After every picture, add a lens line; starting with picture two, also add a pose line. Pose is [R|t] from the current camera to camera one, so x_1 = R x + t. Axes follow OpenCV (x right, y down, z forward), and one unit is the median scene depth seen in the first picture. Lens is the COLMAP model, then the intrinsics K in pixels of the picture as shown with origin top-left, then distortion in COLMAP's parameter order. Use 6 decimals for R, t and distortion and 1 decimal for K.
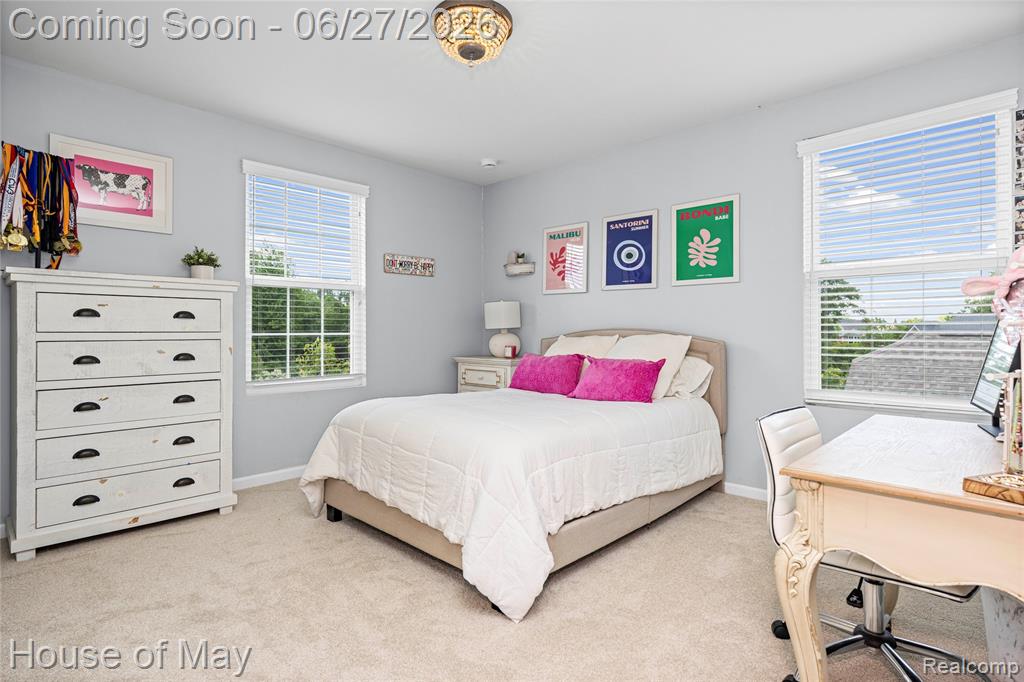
lens RADIAL K [[532.8, 0, 509.6], [0, 532.8, 331.6], [0, 0, 1]] dist [0.006143, -0.003609]
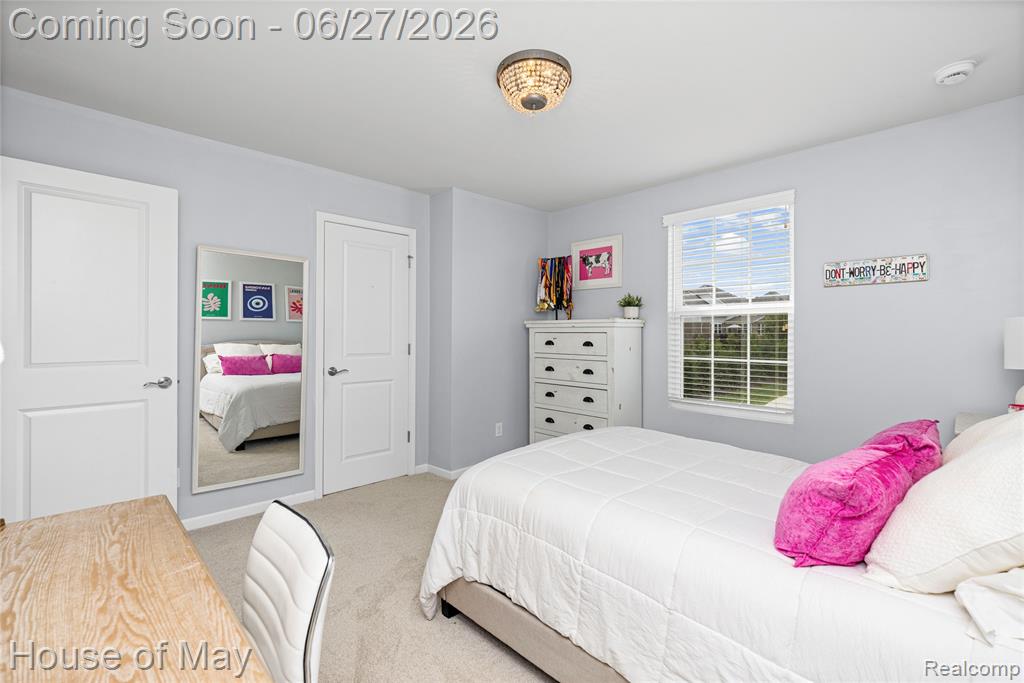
lens RADIAL K [[454.7, 0, 509.1], [0, 454.7, 341.7], [0, 0, 1]] dist [0.015686, 0.000391]
pose [[-0.038066, 0.011817, -0.999205, 0.613377], [-0.010642, 0.999869, 0.012230, -0.045449], [0.999219, 0.011099, -0.037935, 0.744032]]
